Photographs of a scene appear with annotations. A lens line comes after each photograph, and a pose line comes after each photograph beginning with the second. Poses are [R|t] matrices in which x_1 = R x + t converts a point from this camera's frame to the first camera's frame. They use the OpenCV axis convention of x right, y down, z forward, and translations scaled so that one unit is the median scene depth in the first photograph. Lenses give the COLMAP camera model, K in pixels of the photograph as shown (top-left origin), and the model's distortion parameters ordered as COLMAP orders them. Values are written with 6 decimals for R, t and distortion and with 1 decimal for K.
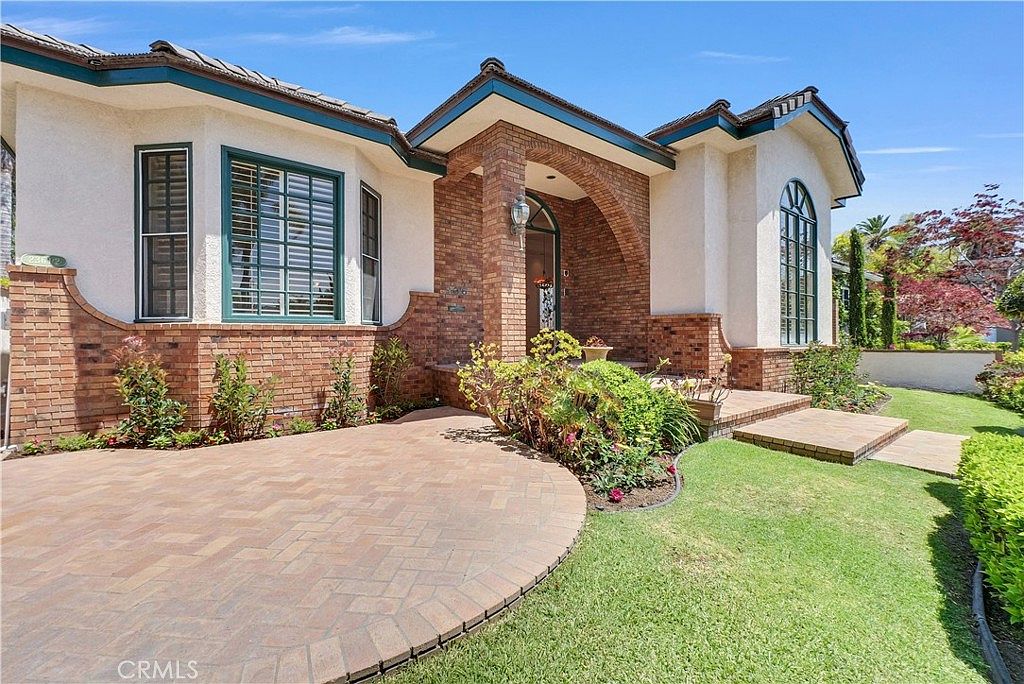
lens RADIAL K [[434.7, 0, 509.9], [0, 434.7, 335.4], [0, 0, 1]] dist [0.002645, 0.000264]
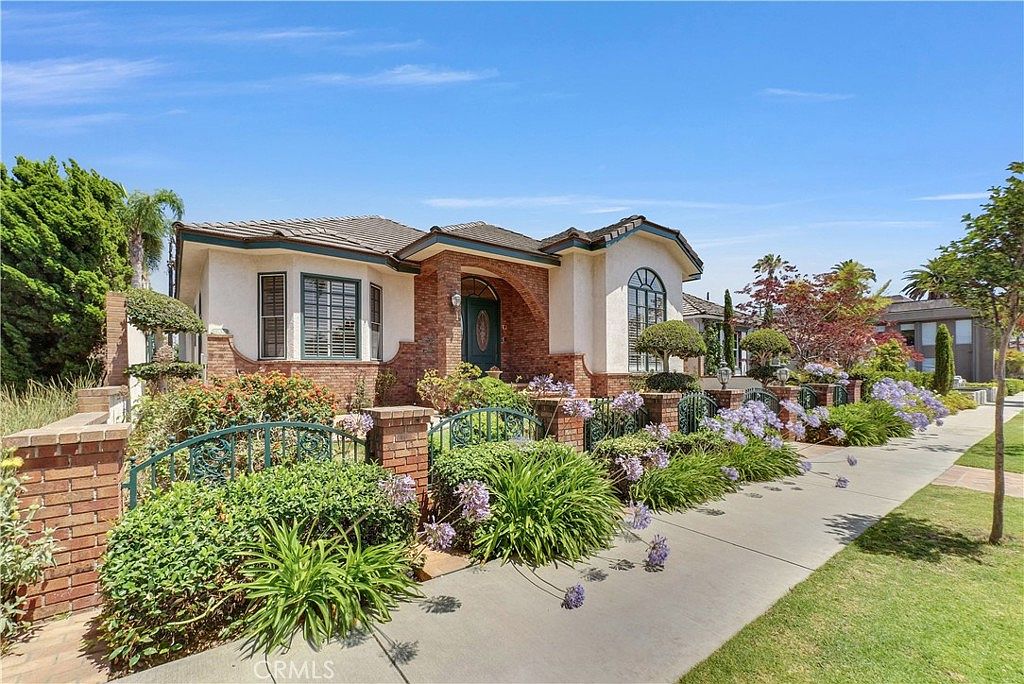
lens RADIAL K [[423.8, 0, 517.2], [0, 423.8, 367.2], [0, 0, 1]] dist [0.000392, 0.000012]
pose [[0.999939, -0.007423, -0.008228, 0.271765], [0.007298, 0.999860, -0.015058, 0.031368], [0.008338, 0.014997, 0.999853, -0.728915]]
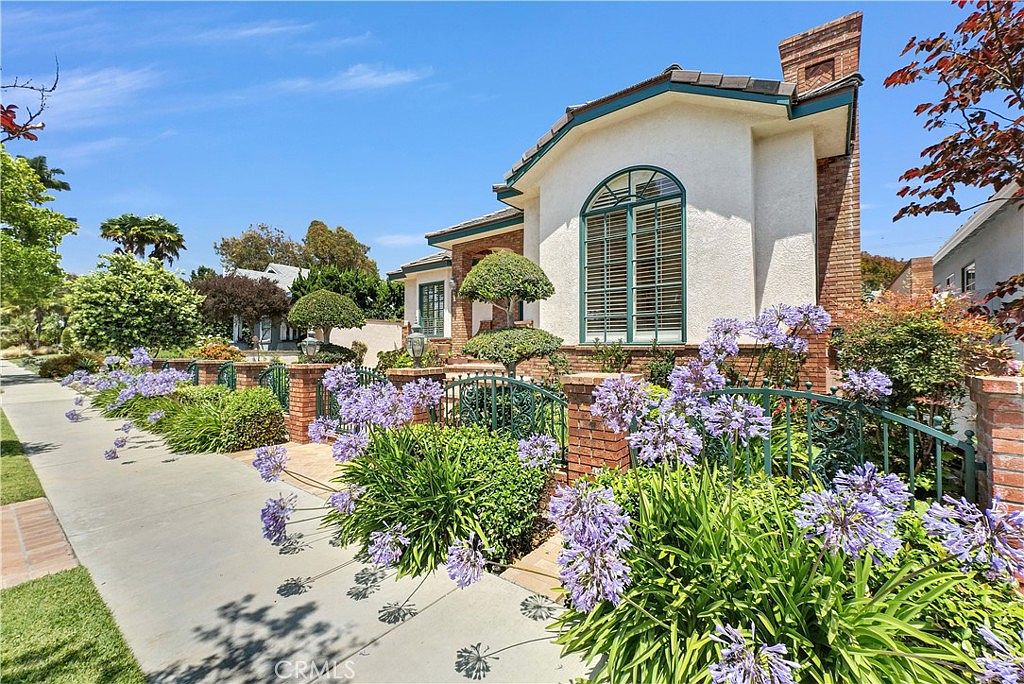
lens RADIAL K [[417.8, 0, 511.4], [0, 417.8, 351.4], [0, 0, 1]] dist [-0.001073, -0.000080]
pose [[0.237583, 0.002299, -0.971365, 2.002350], [-0.000117, 0.999997, 0.002338, 0.051604], [0.971367, -0.000442, 0.237583, 0.719897]]
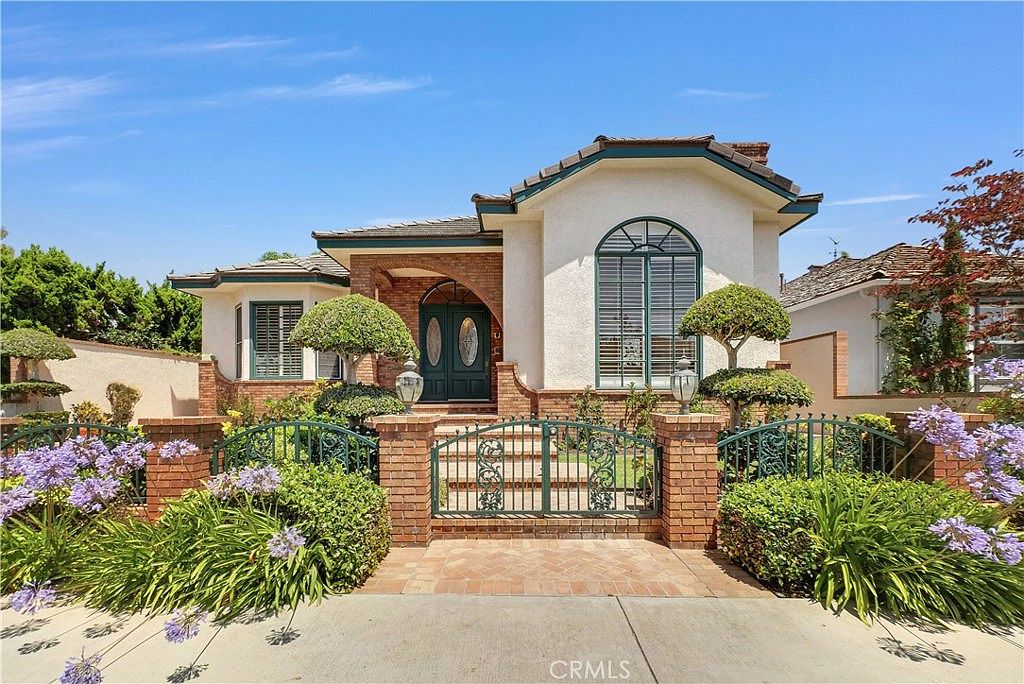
lens RADIAL K [[425.4, 0, 513.1], [0, 425.4, 396.2], [0, 0, 1]] dist [0.000572, 0.000033]
pose [[0.783115, -0.007330, -0.621834, 1.367183], [0.007136, 0.999971, -0.002801, 0.054767], [0.621836, -0.002244, 0.783144, 0.094593]]
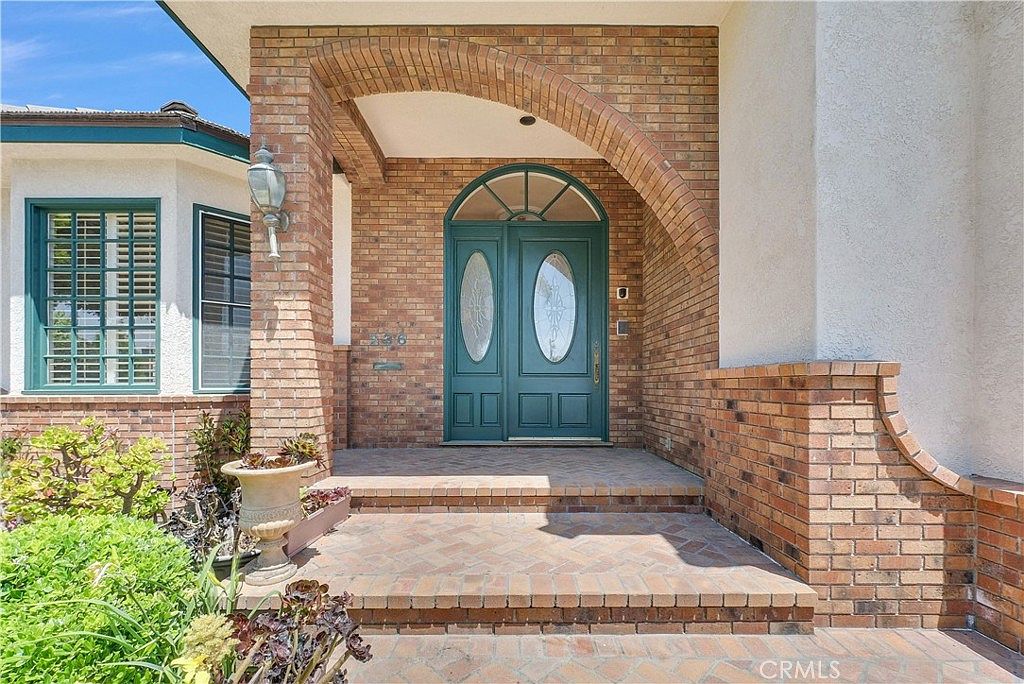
lens RADIAL K [[430.2, 0, 515.8], [0, 430.2, 386.2], [0, 0, 1]] dist [-0.000776, -0.000127]
pose [[0.785221, 0.002104, -0.619213, 0.531411], [-0.000862, 0.999997, 0.002306, -0.038385], [0.619216, -0.001277, 0.785220, 0.716700]]
